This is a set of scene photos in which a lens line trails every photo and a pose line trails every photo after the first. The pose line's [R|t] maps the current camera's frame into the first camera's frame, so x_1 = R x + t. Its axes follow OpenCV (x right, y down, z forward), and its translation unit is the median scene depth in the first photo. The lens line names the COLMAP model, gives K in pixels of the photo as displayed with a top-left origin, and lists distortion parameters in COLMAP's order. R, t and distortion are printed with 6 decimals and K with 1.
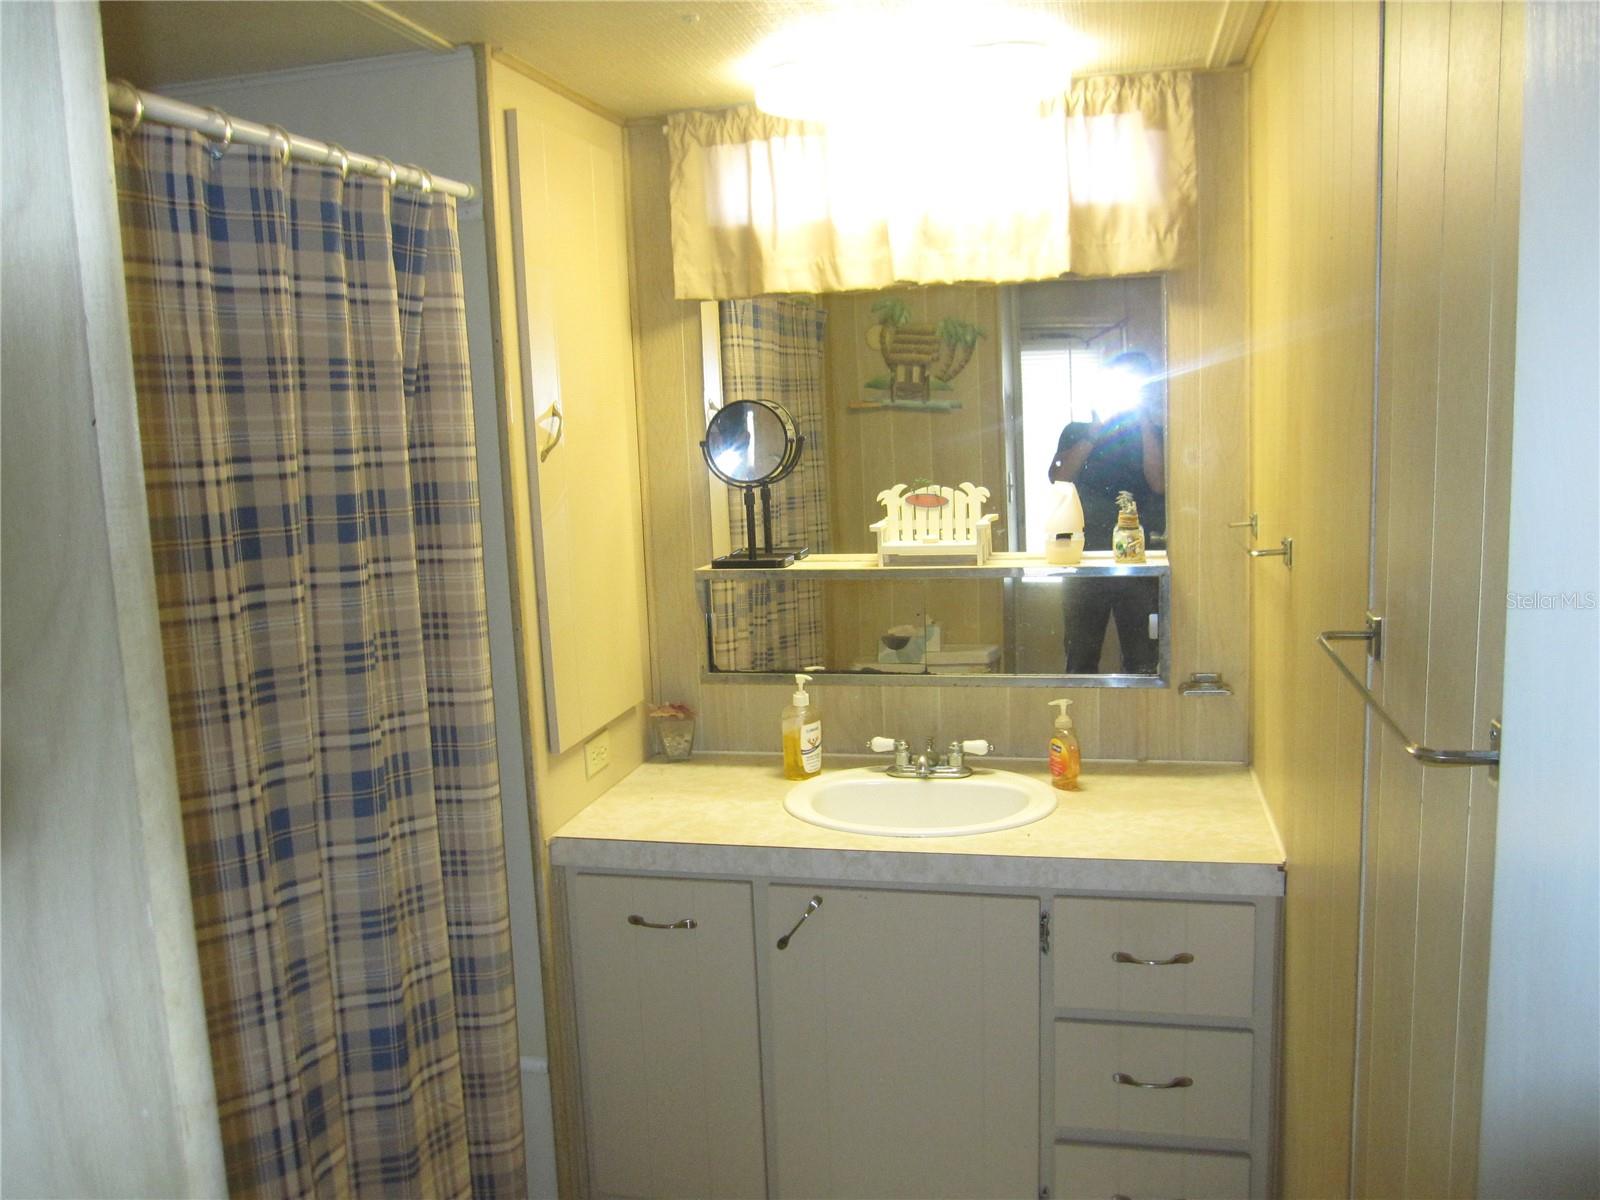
lens RADIAL K [[1320.3, 0, 804.3], [0, 1320.3, 604.3], [0, 0, 1]] dist [-0.076586, 0.048469]
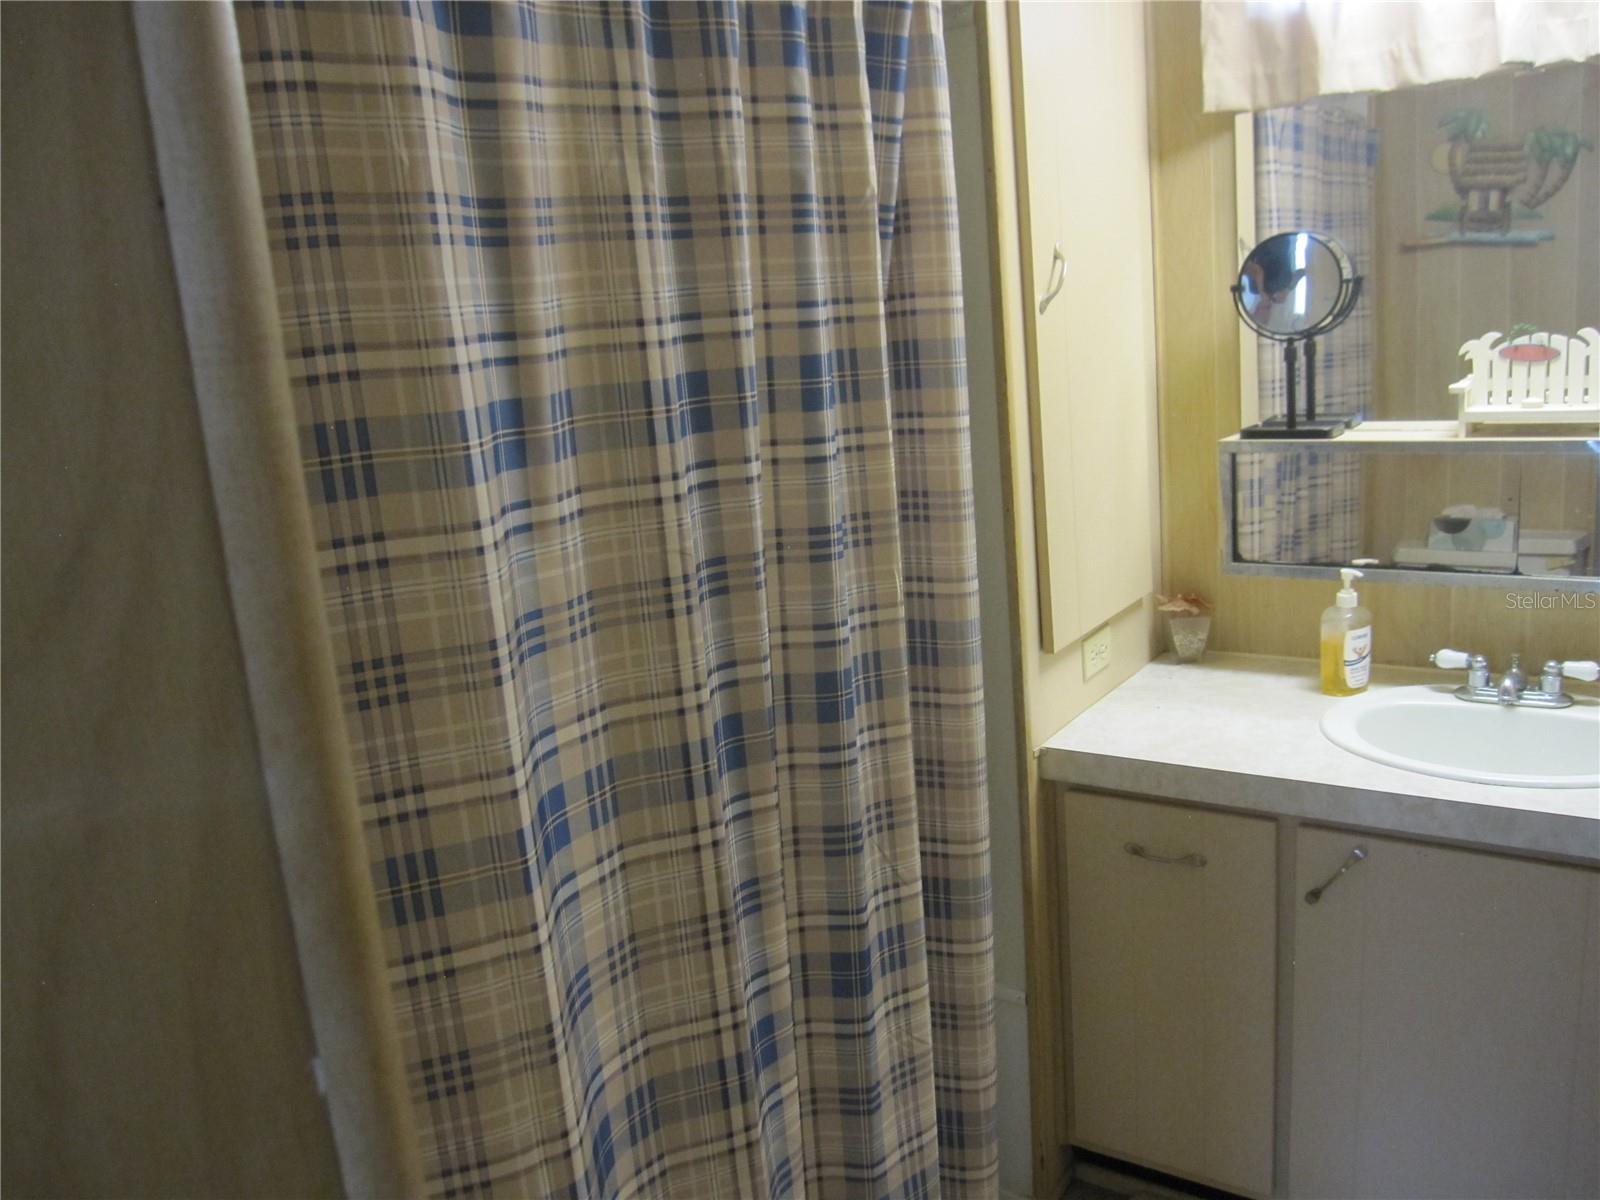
lens RADIAL K [[1320.3, 0, 795.8], [0, 1320.3, 604.8], [0, 0, 1]] dist [-0.076586, 0.048469]
pose [[0.928417, 0.044669, -0.368845, -0.025770], [-0.006621, 0.994578, 0.103784, -0.008209], [0.371481, -0.093913, 0.923679, 0.144064]]
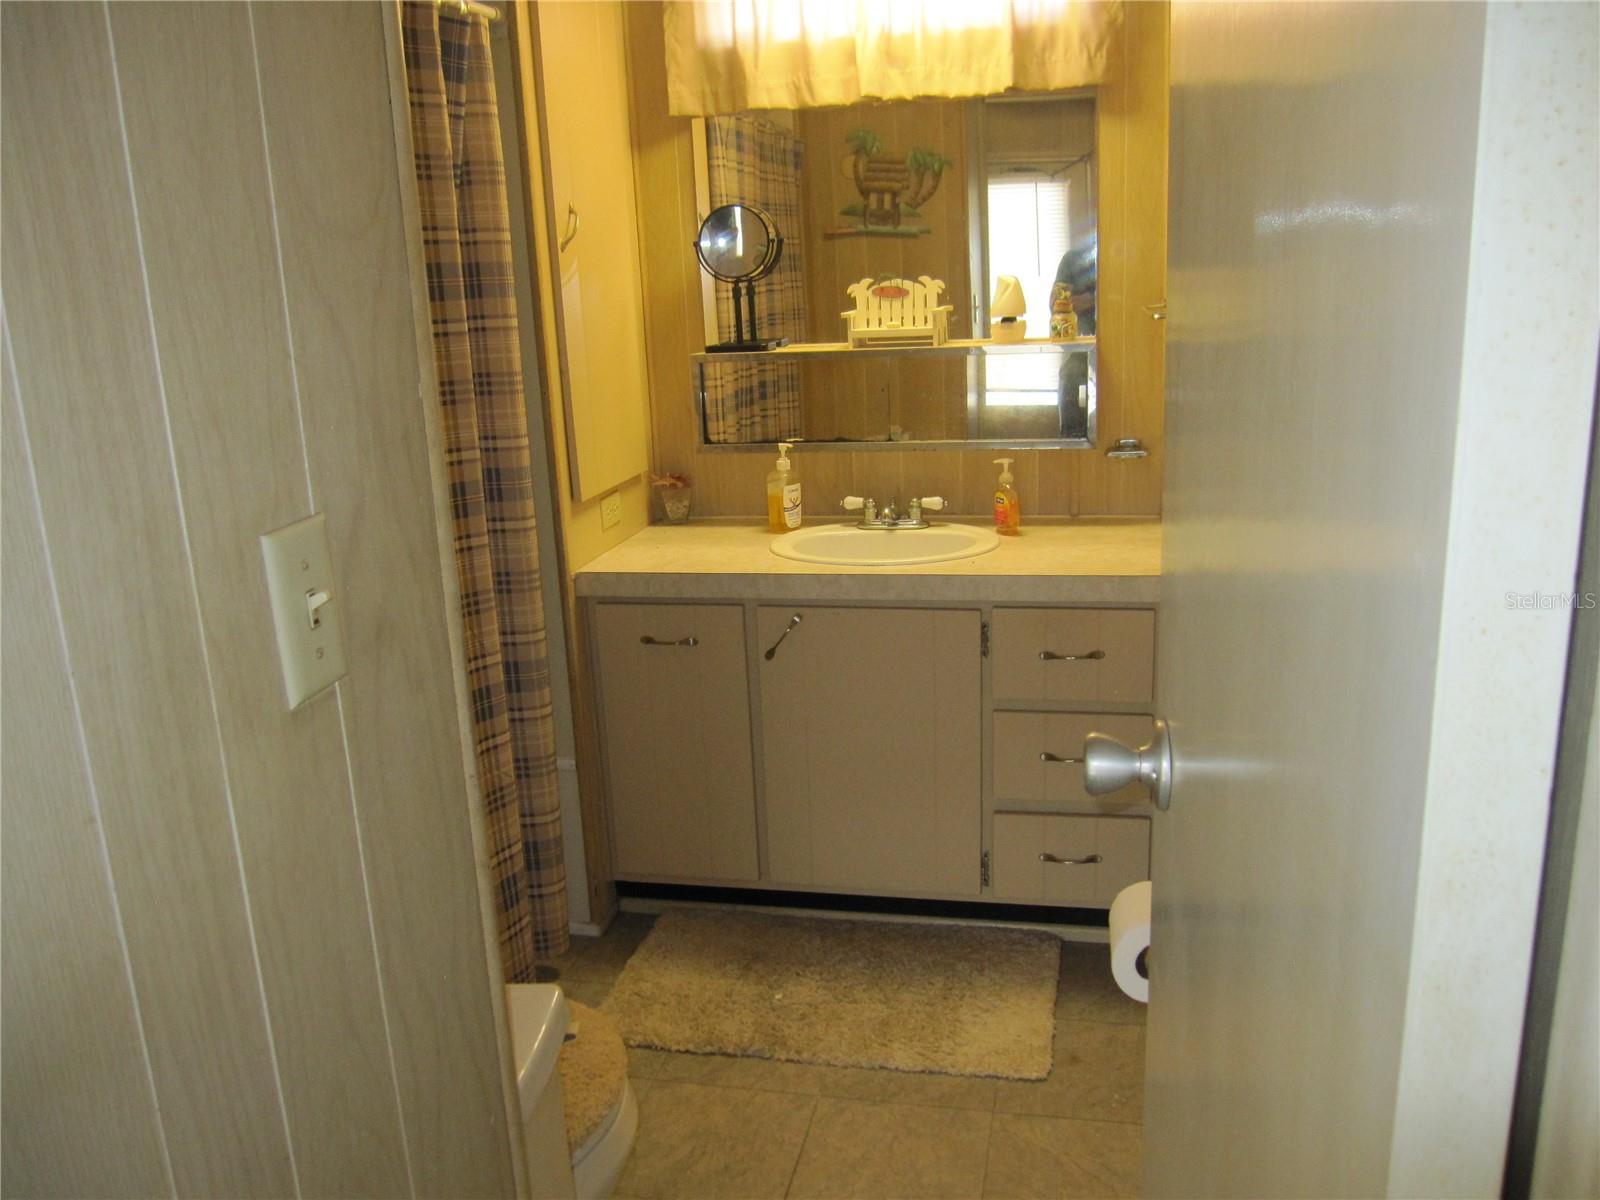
lens RADIAL K [[1320.3, 0, 803.0], [0, 1320.3, 609.2], [0, 0, 1]] dist [-0.076586, 0.048469]
pose [[0.999873, -0.009982, 0.012463, -0.001053], [0.008597, 0.994268, 0.106571, 0.090336], [-0.013455, -0.106450, 0.994227, -0.212405]]
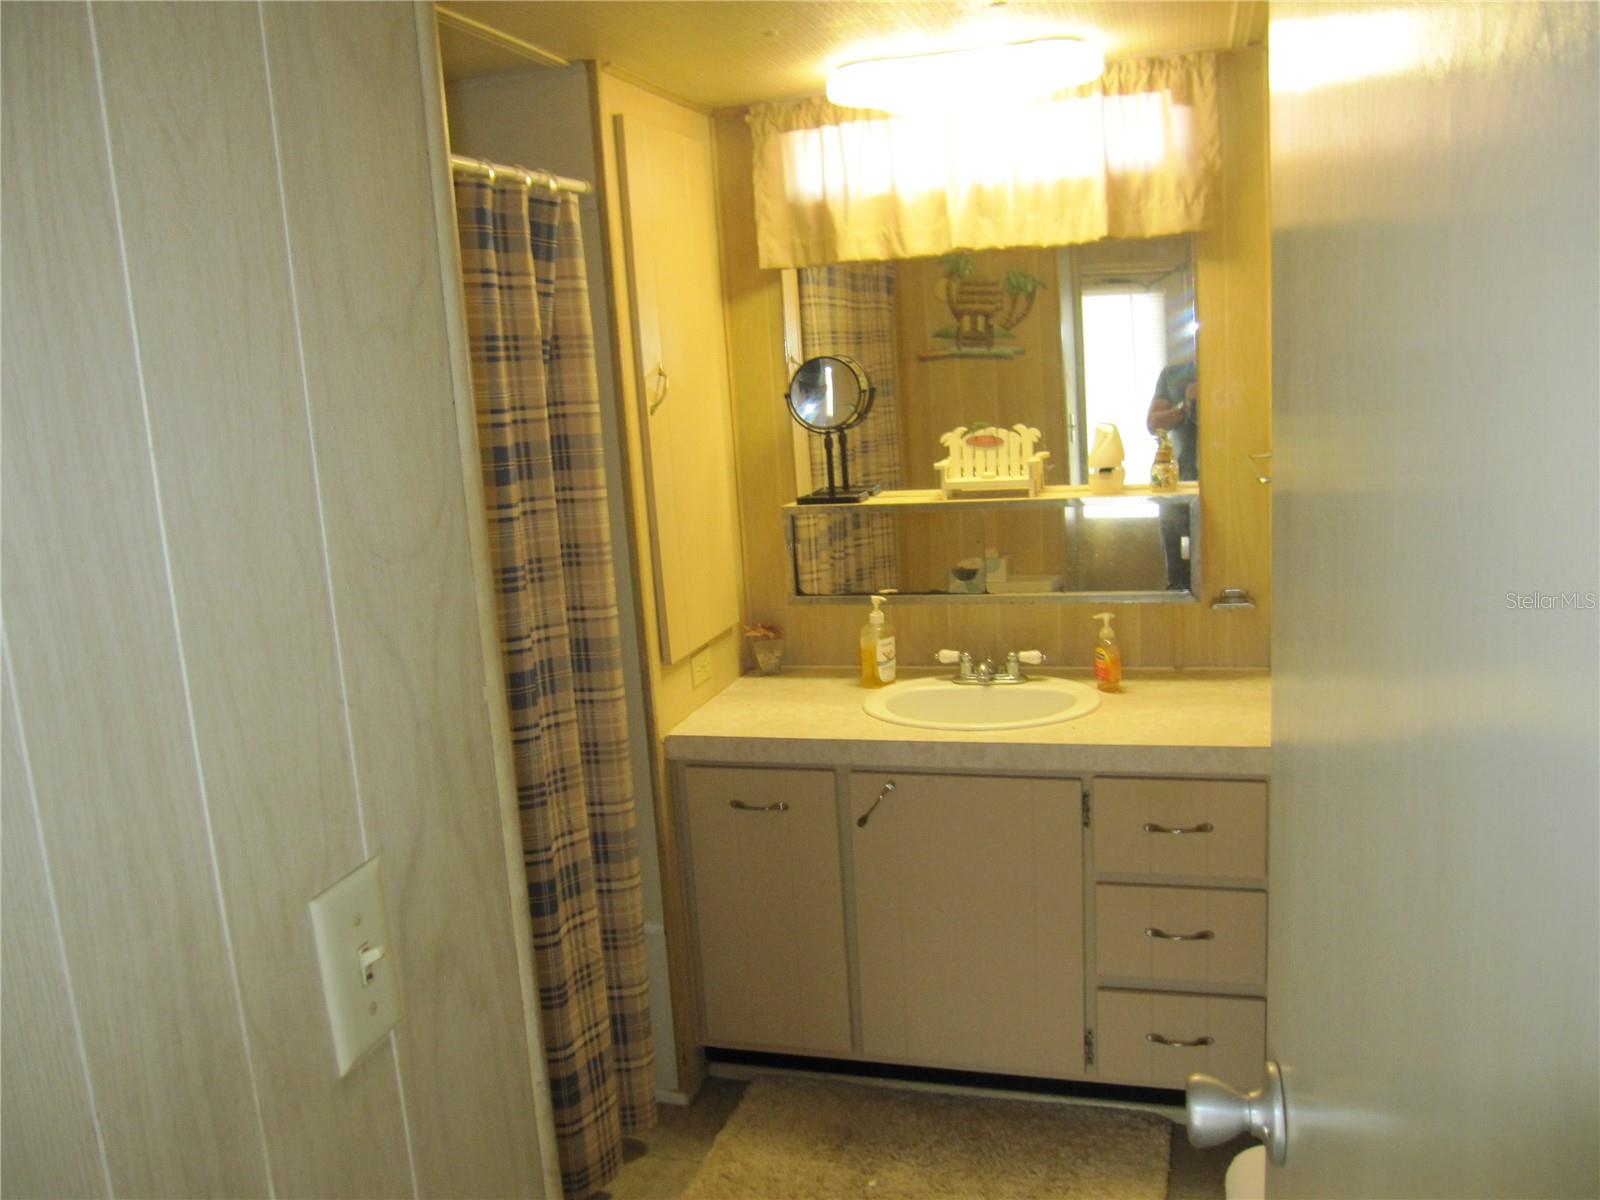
lens RADIAL K [[1320.3, 0, 801.0], [0, 1320.3, 608.4], [0, 0, 1]] dist [-0.076586, 0.048469]
pose [[0.997932, -0.015489, -0.062381, 0.004554], [0.018207, 0.998899, 0.043235, 0.015929], [0.061643, -0.044282, 0.997115, -0.176766]]
